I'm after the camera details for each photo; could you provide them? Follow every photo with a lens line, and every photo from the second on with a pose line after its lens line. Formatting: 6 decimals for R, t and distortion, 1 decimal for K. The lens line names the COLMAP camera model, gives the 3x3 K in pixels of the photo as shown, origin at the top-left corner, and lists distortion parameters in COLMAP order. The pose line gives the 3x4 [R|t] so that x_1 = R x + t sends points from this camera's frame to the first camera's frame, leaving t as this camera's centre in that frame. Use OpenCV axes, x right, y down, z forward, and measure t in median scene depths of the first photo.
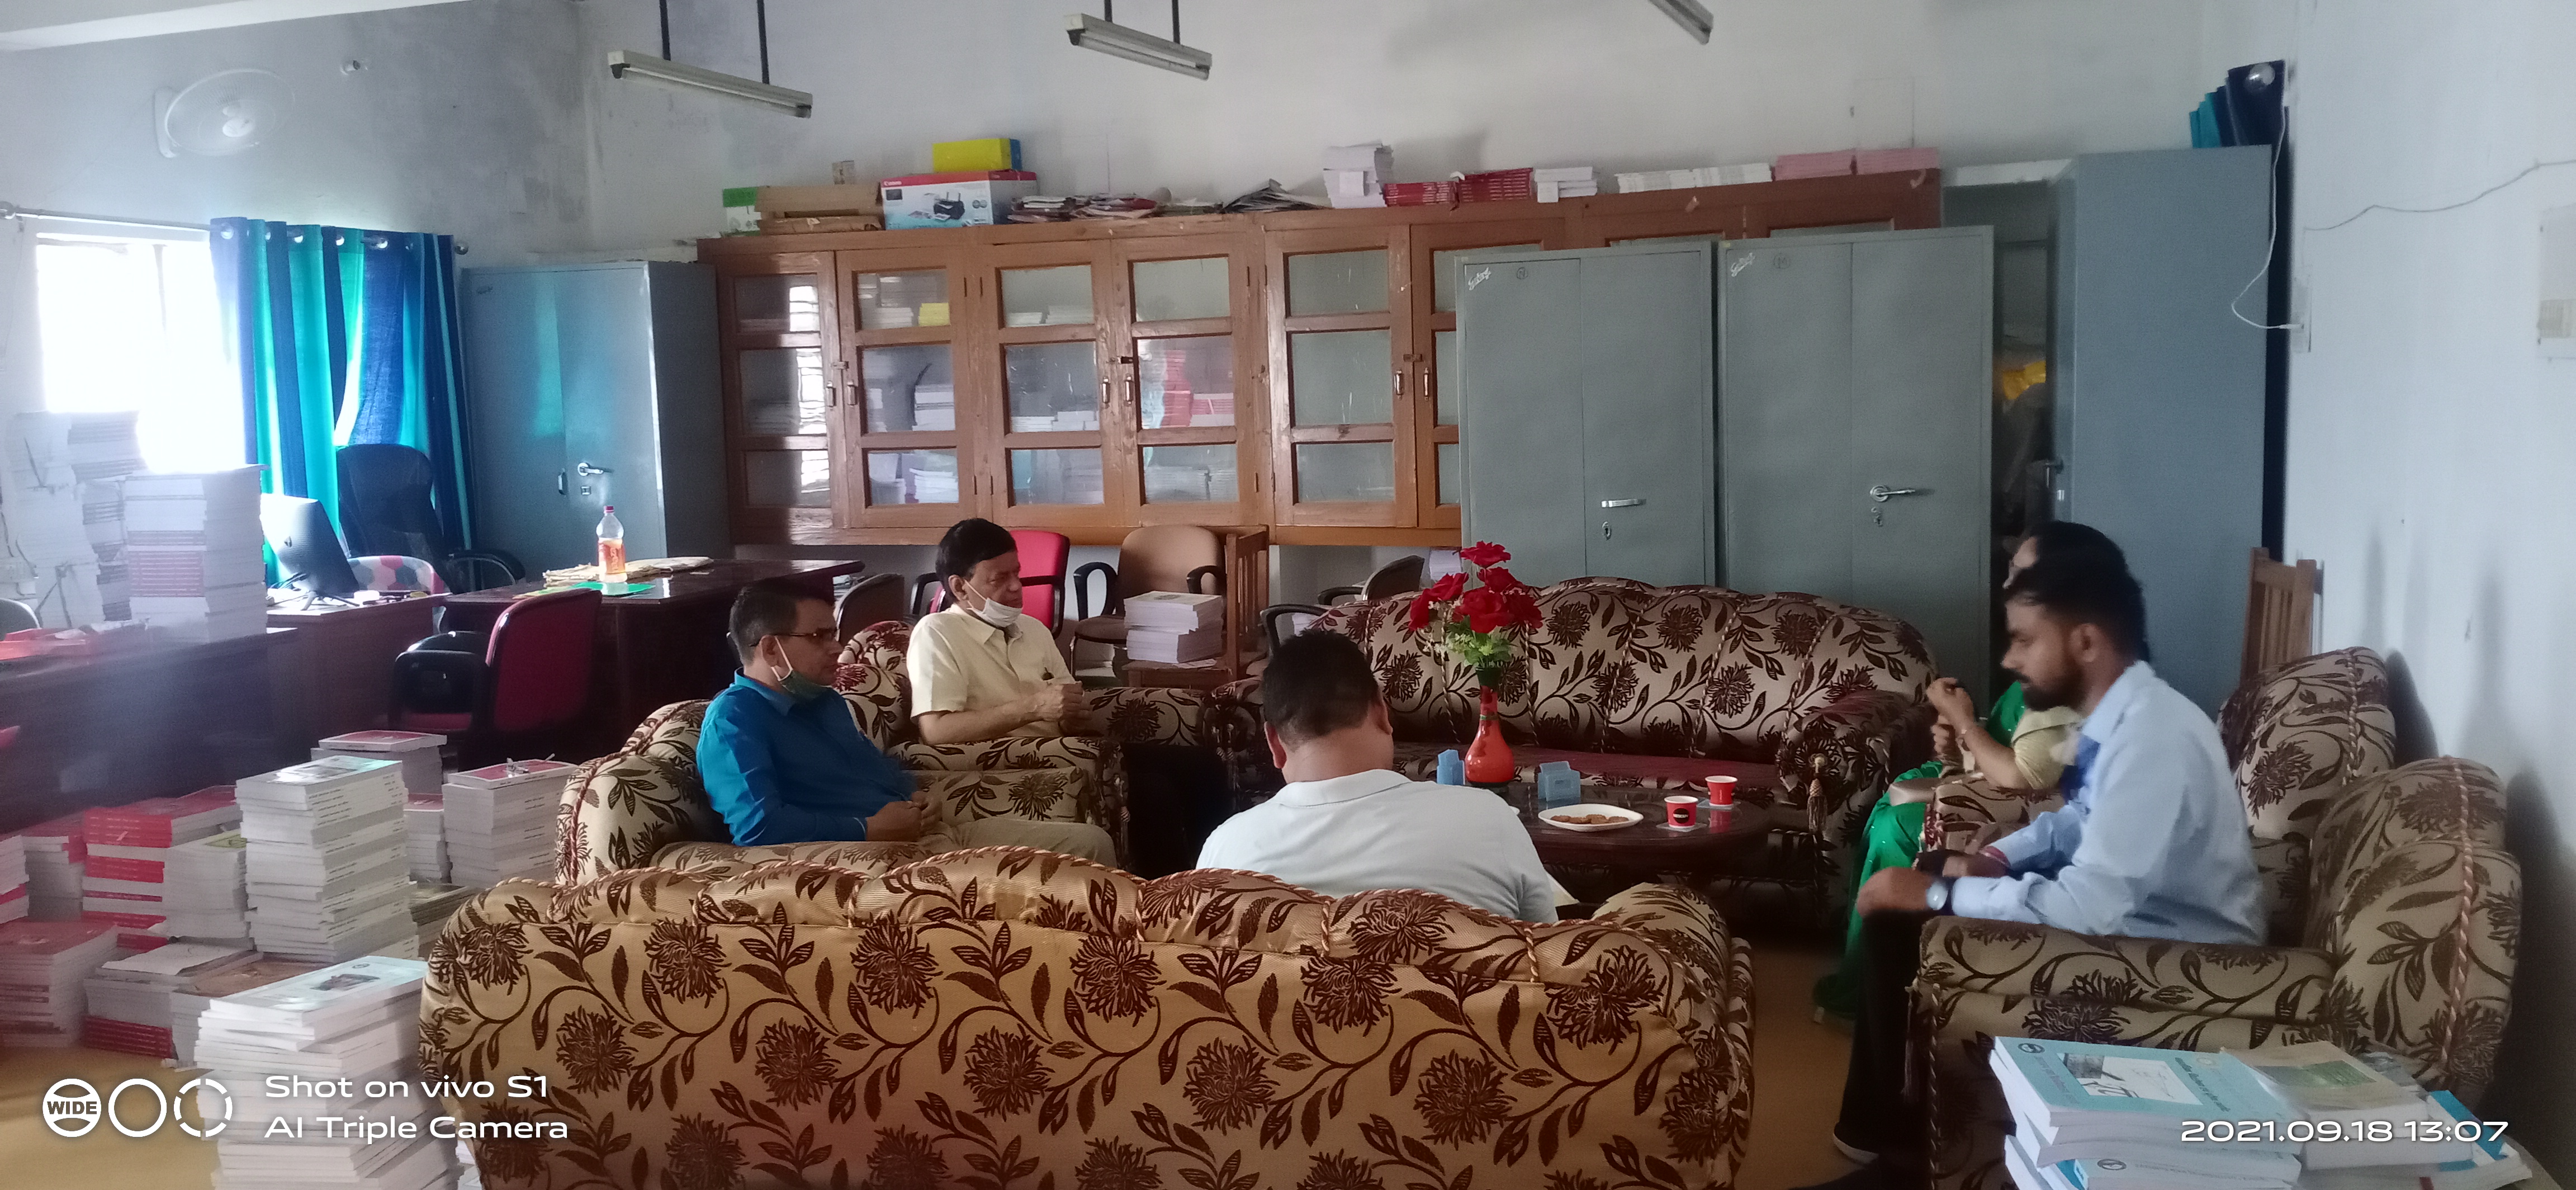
lens RADIAL K [[2019.0, 0, 1288.0], [0, 2019.0, 595.0], [0, 0, 1]] dist [0.083656, -0.183663]
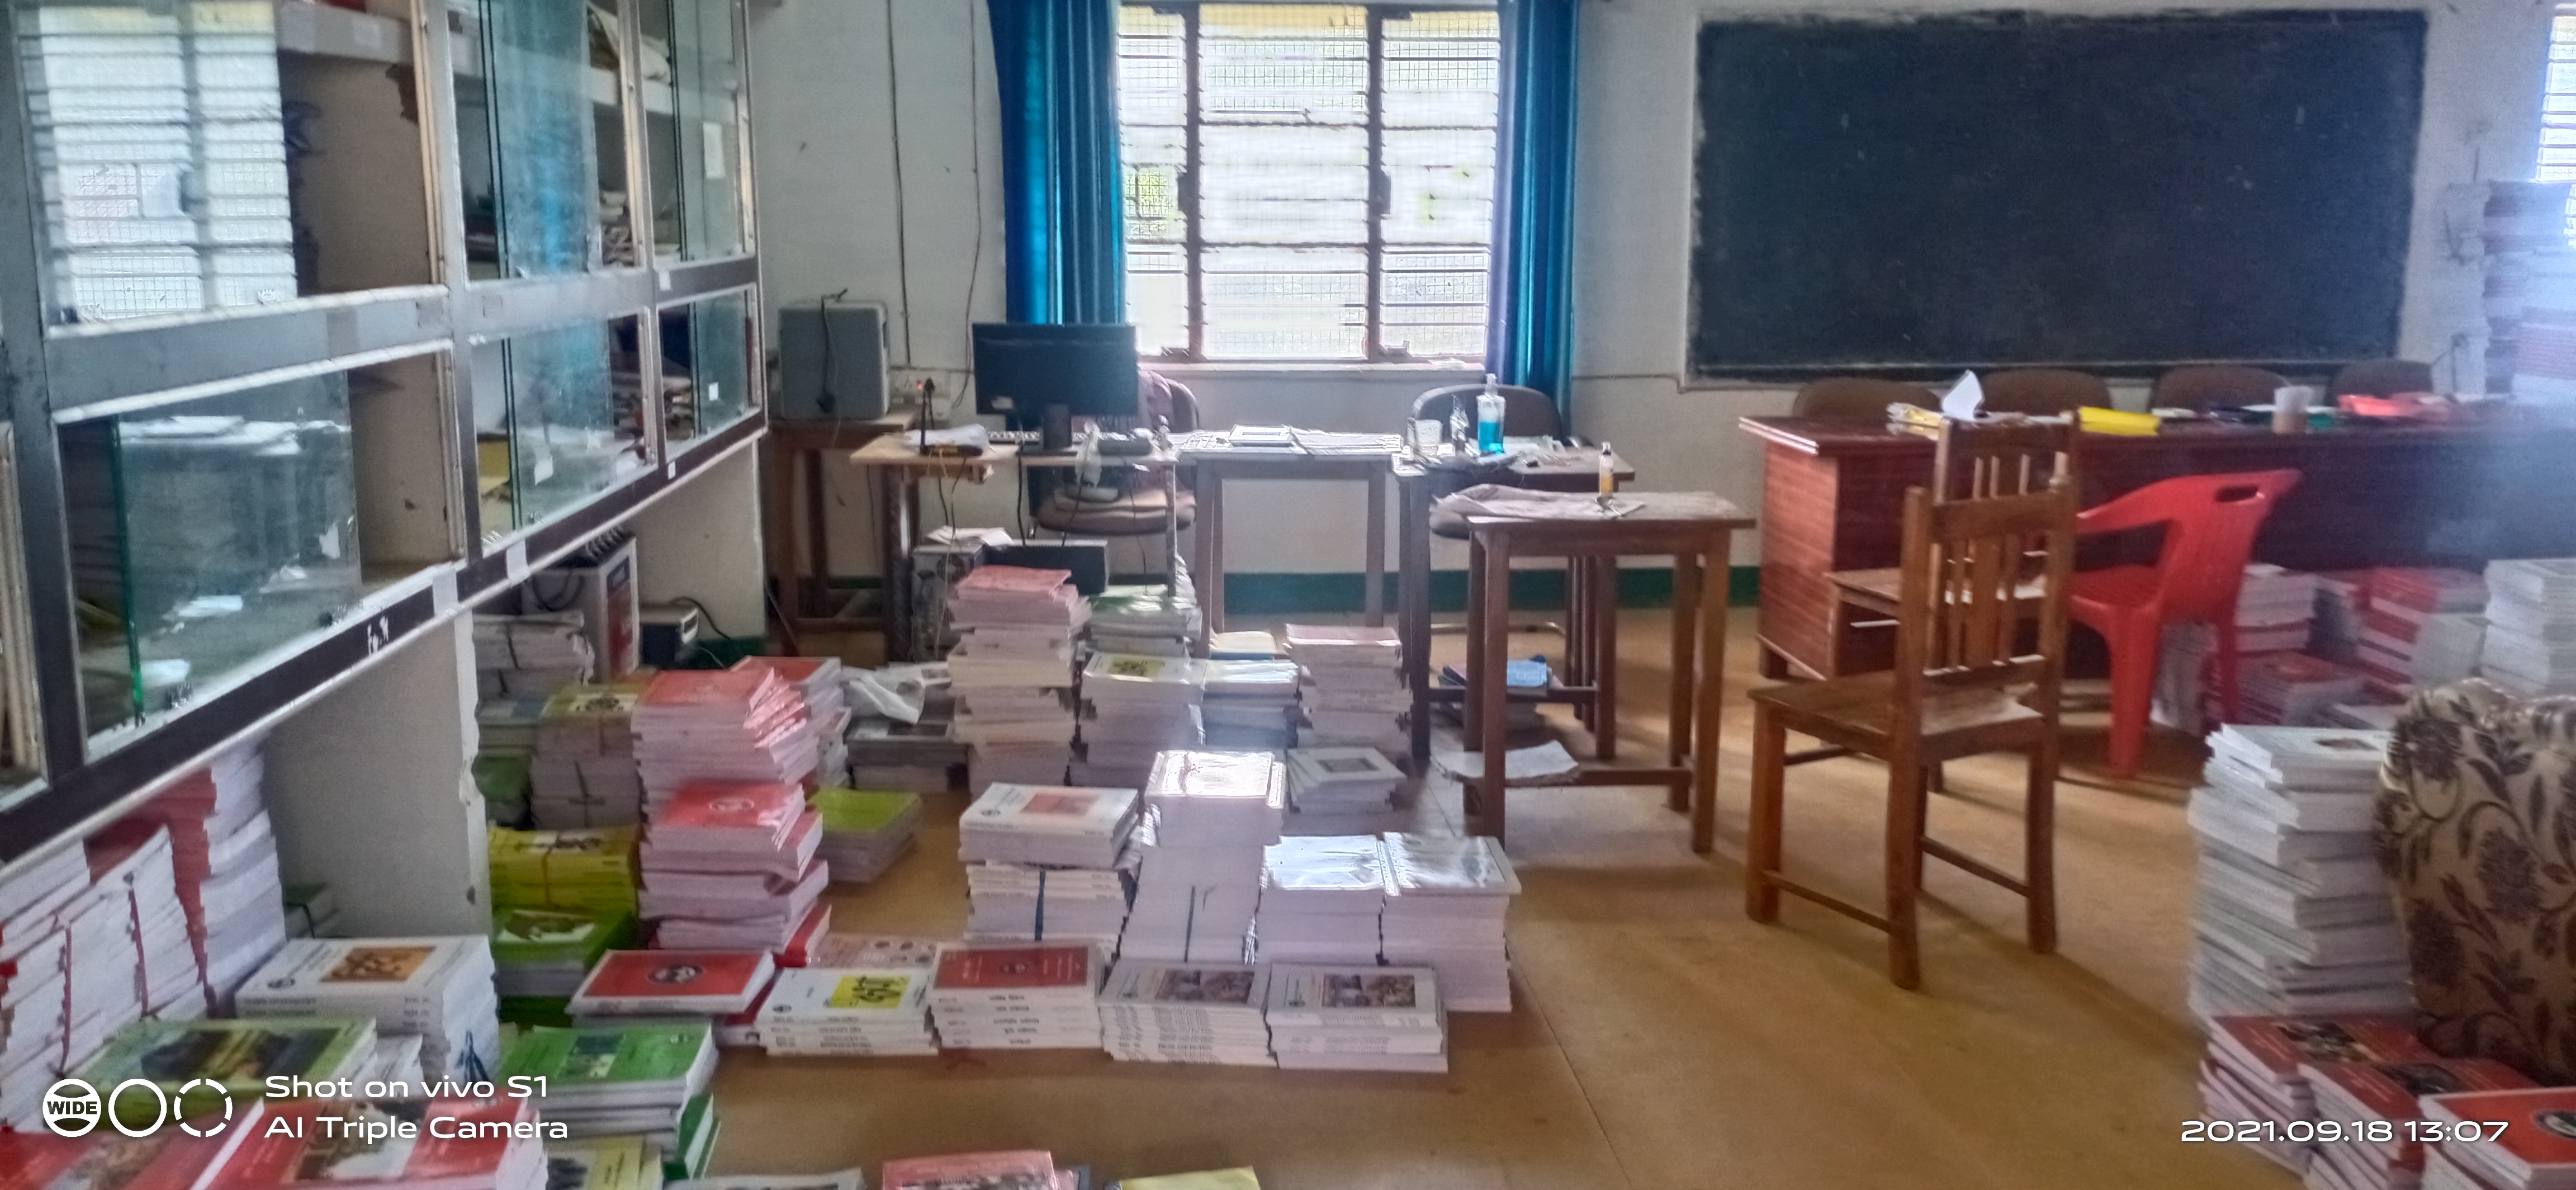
lens RADIAL K [[2019.0, 0, 1288.0], [0, 2019.0, 595.0], [0, 0, 1]] dist [0.083656, -0.183663]
pose [[0.365383, 0.203323, -0.908380, 0.272598], [-0.106714, 0.978569, 0.176109, -0.007067], [0.924720, 0.032590, 0.379250, 0.126045]]
